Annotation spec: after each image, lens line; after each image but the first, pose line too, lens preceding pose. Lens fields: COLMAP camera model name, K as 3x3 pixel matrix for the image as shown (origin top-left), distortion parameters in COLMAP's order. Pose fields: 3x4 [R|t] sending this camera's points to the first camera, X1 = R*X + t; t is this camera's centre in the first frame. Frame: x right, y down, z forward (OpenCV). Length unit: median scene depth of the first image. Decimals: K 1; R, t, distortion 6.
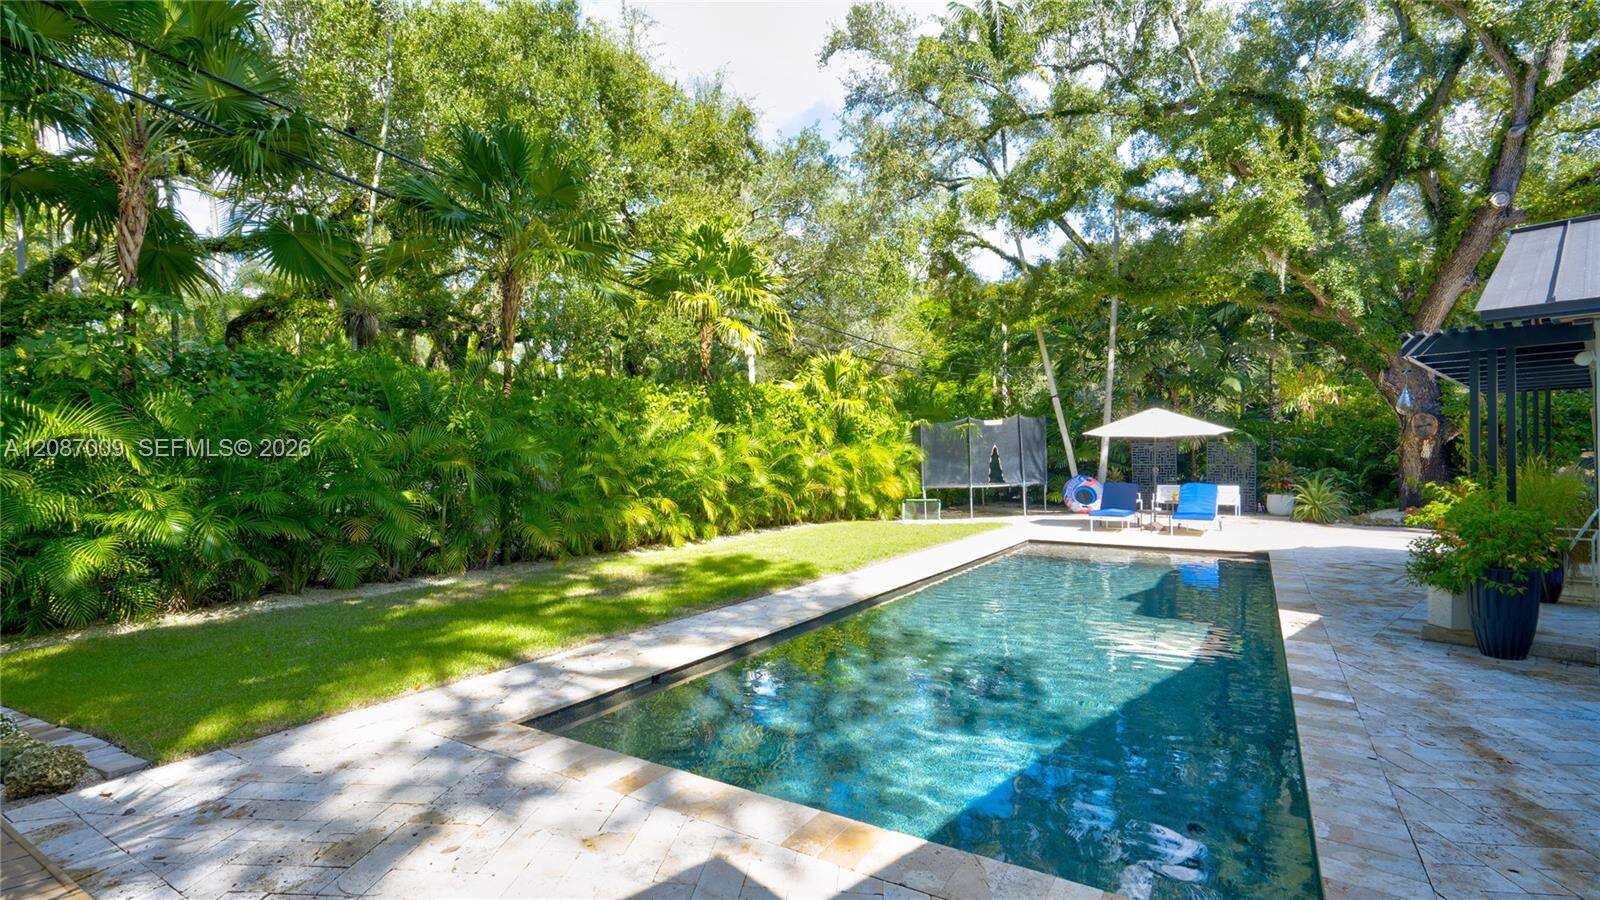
lens RADIAL K [[730.6, 0, 811.6], [0, 730.6, 479.9], [0, 0, 1]] dist [0.000202, 0.000590]
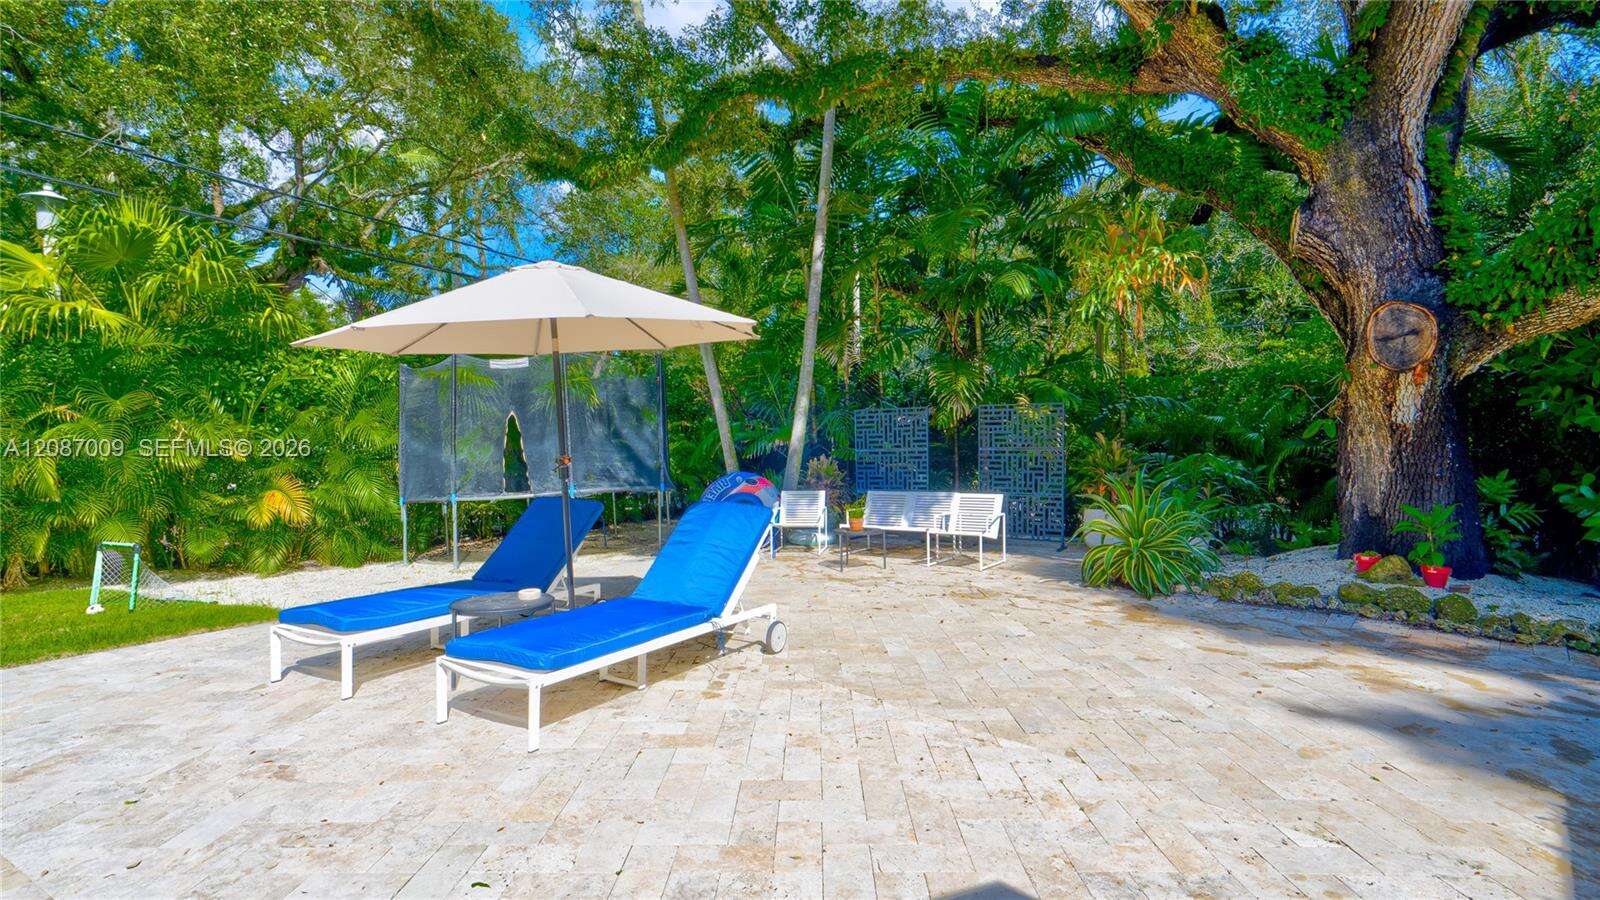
lens RADIAL K [[754.6, 0, 798.1], [0, 754.6, 481.8], [0, 0, 1]] dist [0.002988, 0.000503]
pose [[0.999306, -0.009421, 0.036049, 0.513139], [0.008974, 0.999881, 0.012540, -0.007706], [-0.036163, -0.012208, 0.999271, 0.620729]]
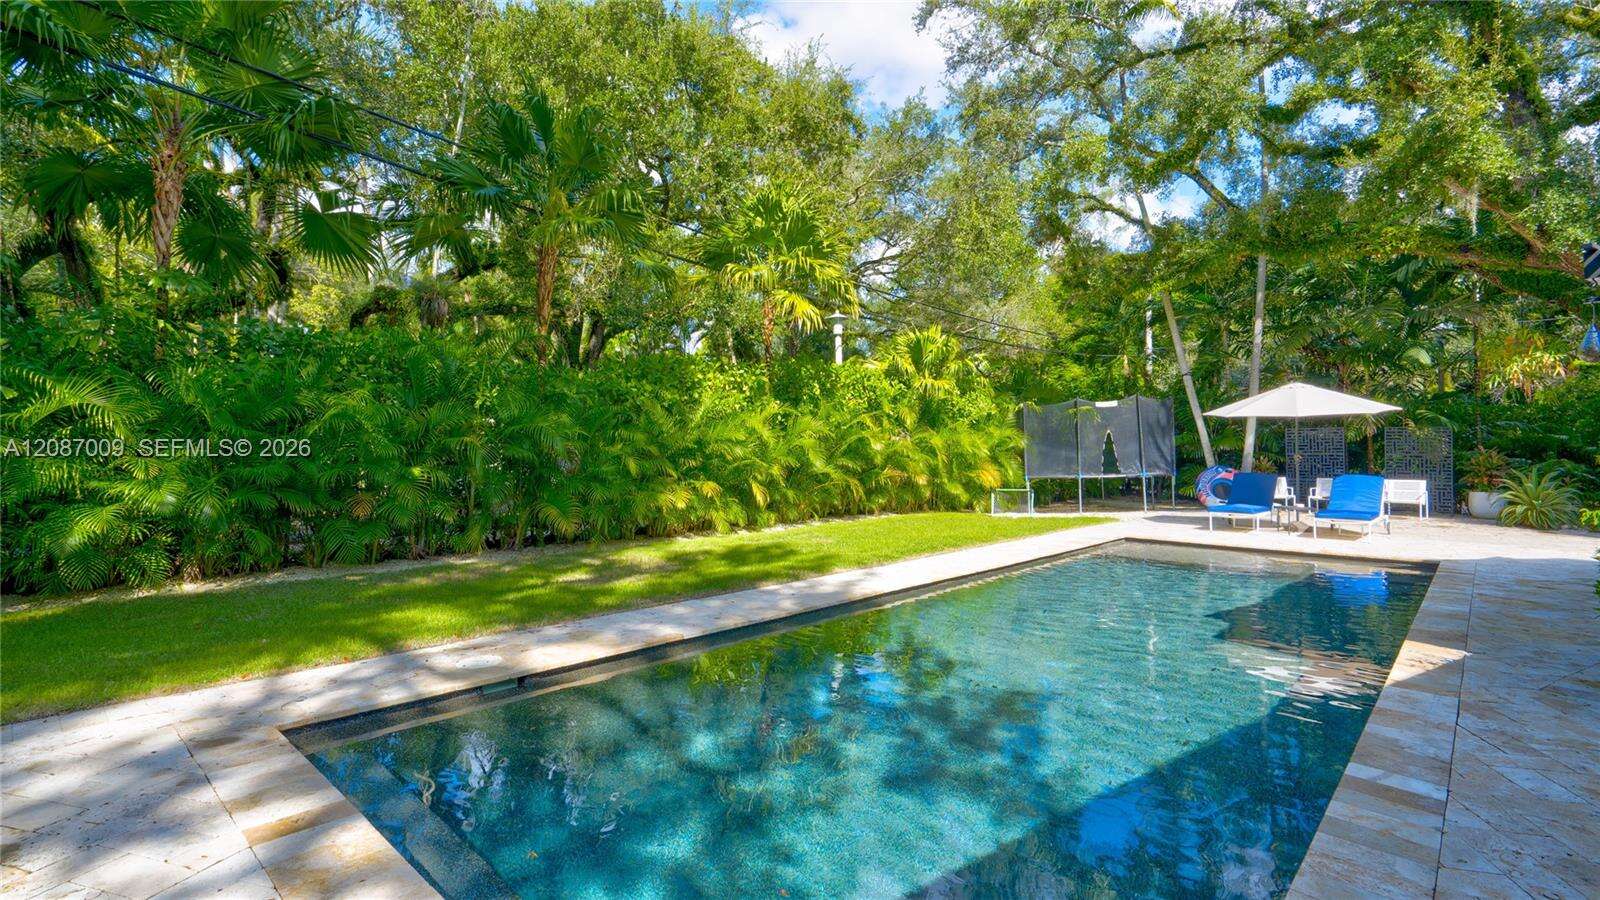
lens RADIAL K [[739.2, 0, 810.7], [0, 739.2, 451.5], [0, 0, 1]] dist [0.000968, 0.000634]
pose [[0.980366, 0.007251, -0.197055, 0.092305], [-0.012645, 0.999579, -0.026132, 0.007733], [0.196782, 0.028111, 0.980044, 0.072292]]
